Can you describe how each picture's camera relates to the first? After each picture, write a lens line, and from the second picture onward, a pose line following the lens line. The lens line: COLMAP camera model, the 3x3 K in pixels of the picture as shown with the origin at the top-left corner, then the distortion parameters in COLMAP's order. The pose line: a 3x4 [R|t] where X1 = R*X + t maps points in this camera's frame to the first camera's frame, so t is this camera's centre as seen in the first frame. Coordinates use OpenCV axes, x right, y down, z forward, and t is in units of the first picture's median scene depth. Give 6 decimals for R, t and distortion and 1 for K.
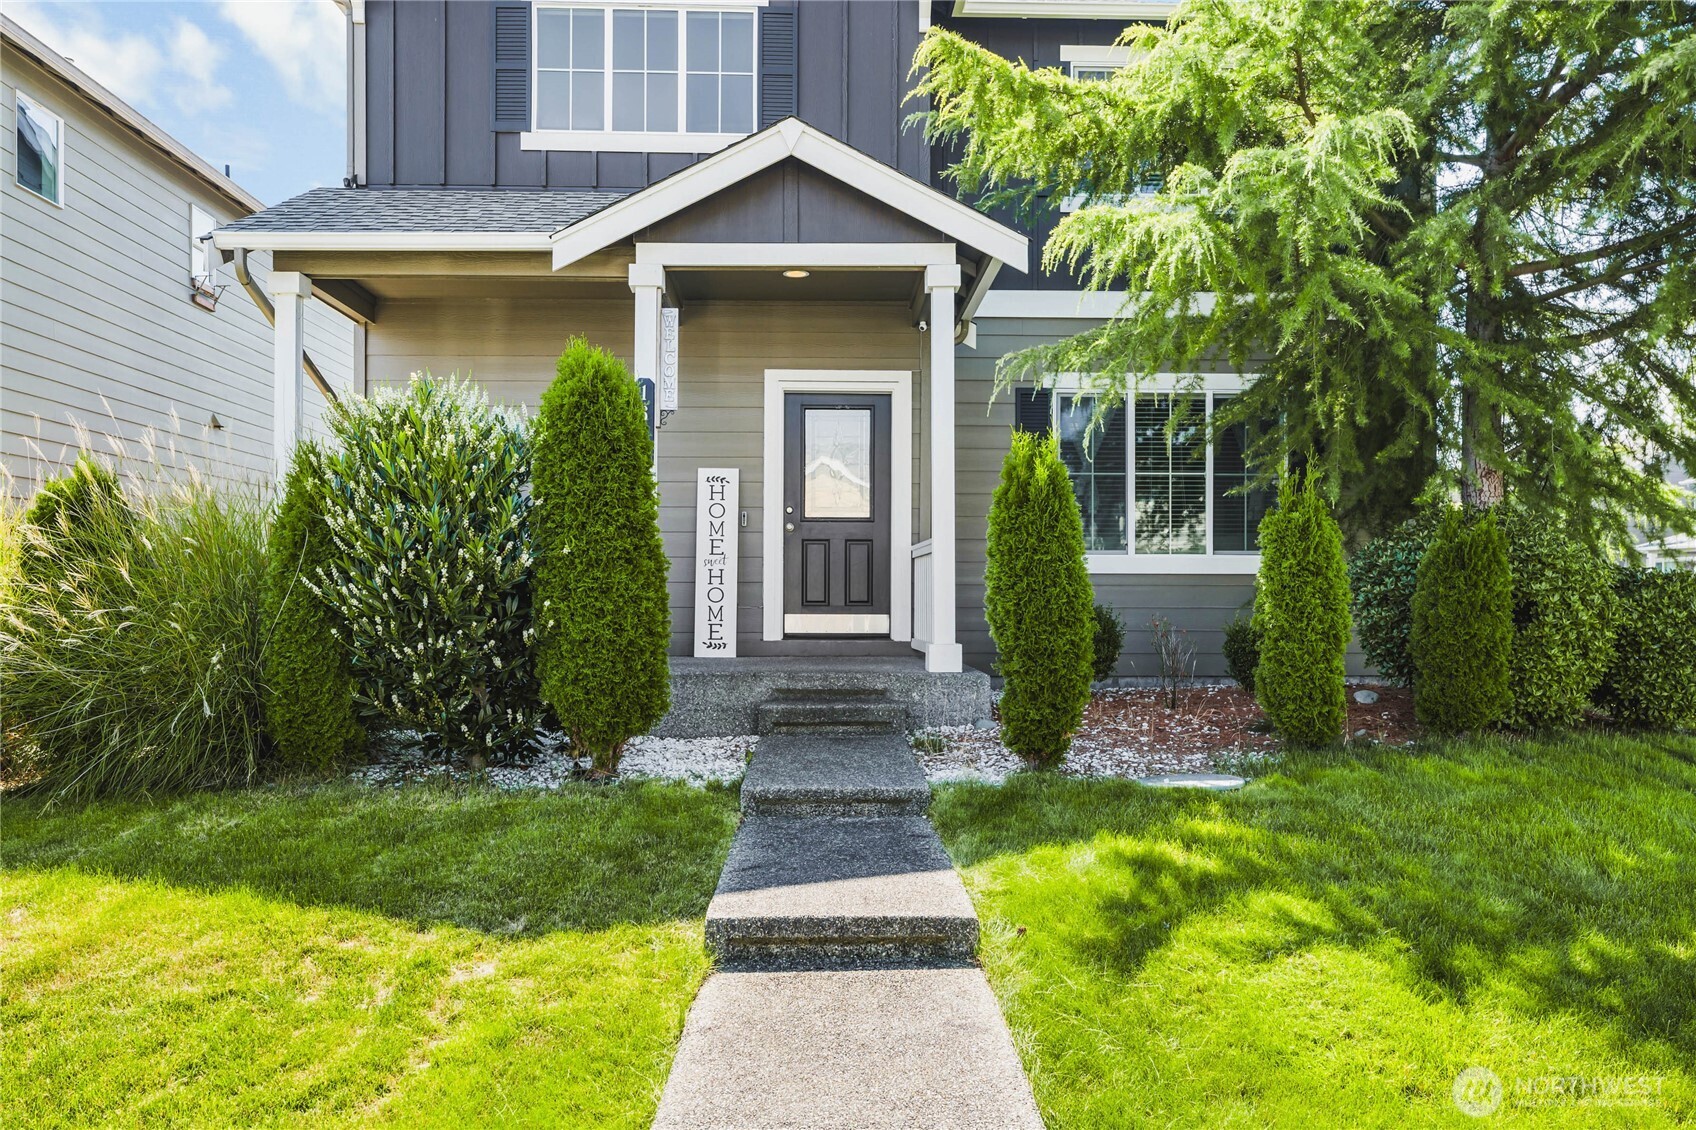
lens RADIAL K [[1431.9, 0, 855.5], [0, 1431.9, 575.6], [0, 0, 1]] dist [0.015786, 0.017339]
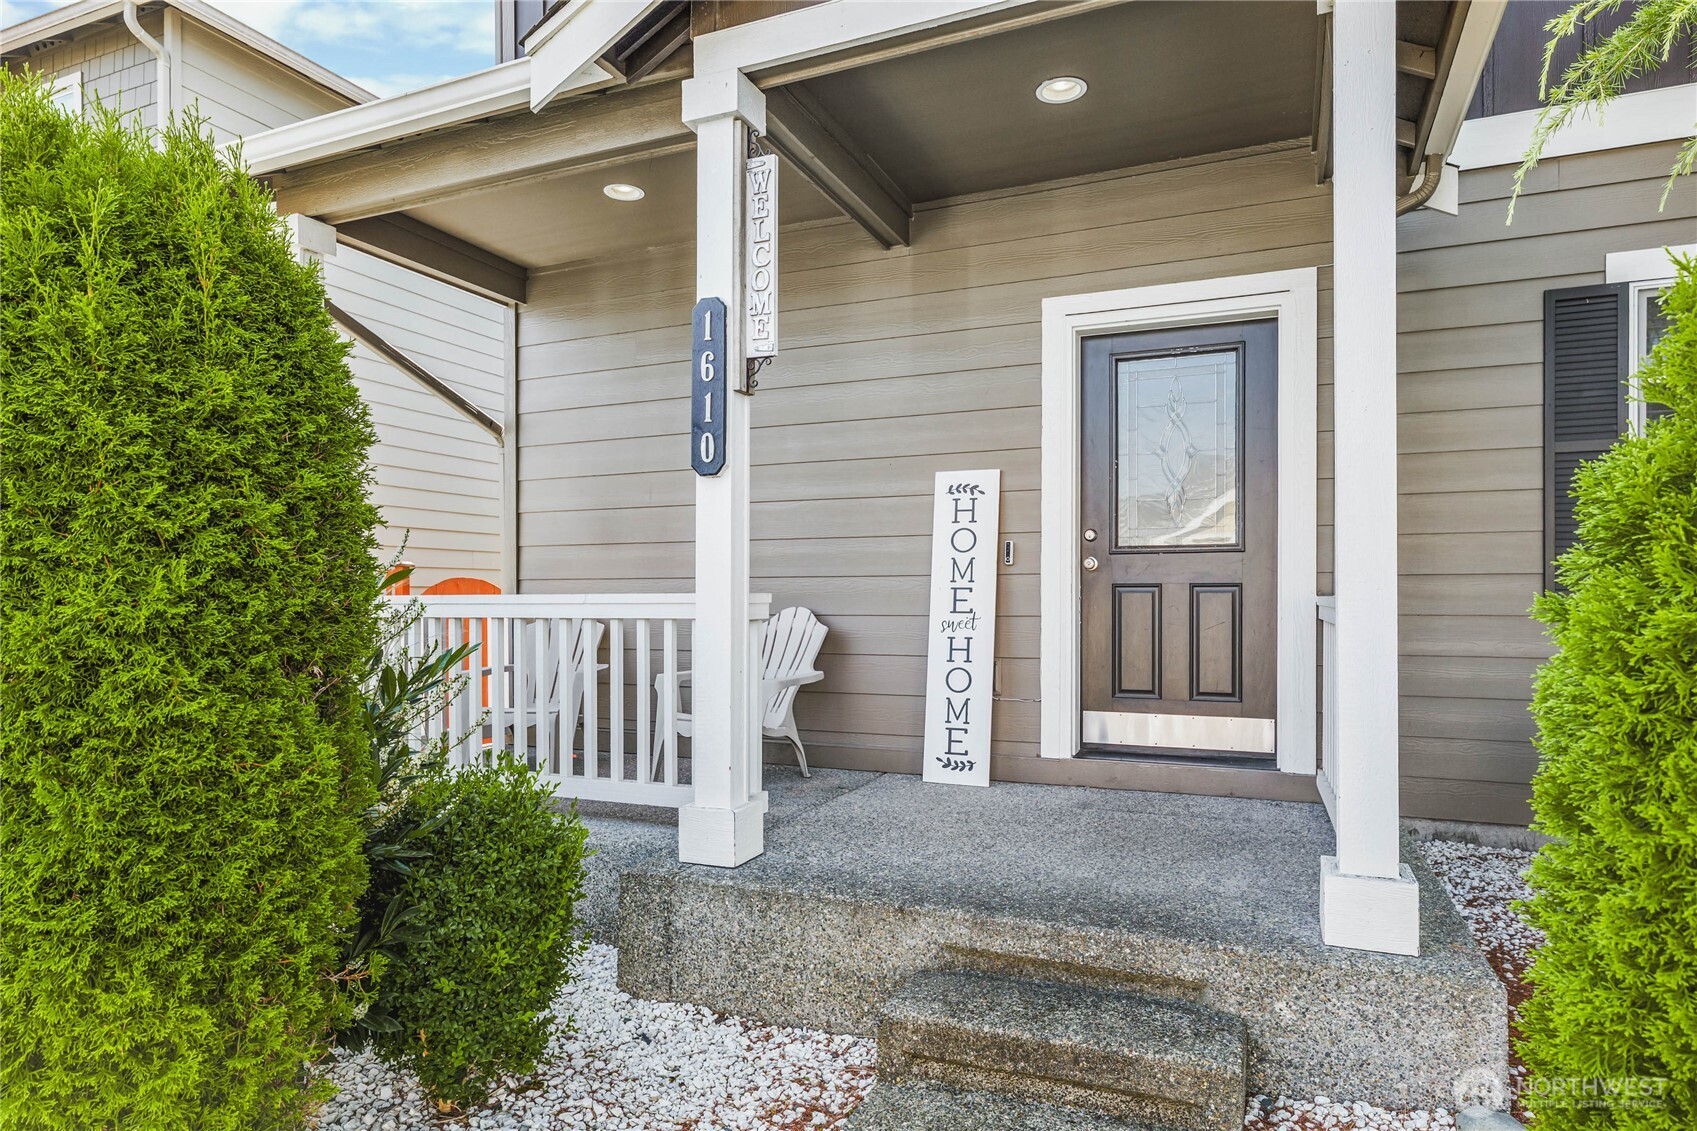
lens RADIAL K [[965.5, 0, 870.2], [0, 965.5, 591.5], [0, 0, 1]] dist [0.000161, 0.000459]
pose [[0.896509, -0.002203, -0.443020, 0.055169], [0.015589, 0.999525, 0.026577, -0.038894], [0.442751, -0.030733, 0.896118, 0.678392]]
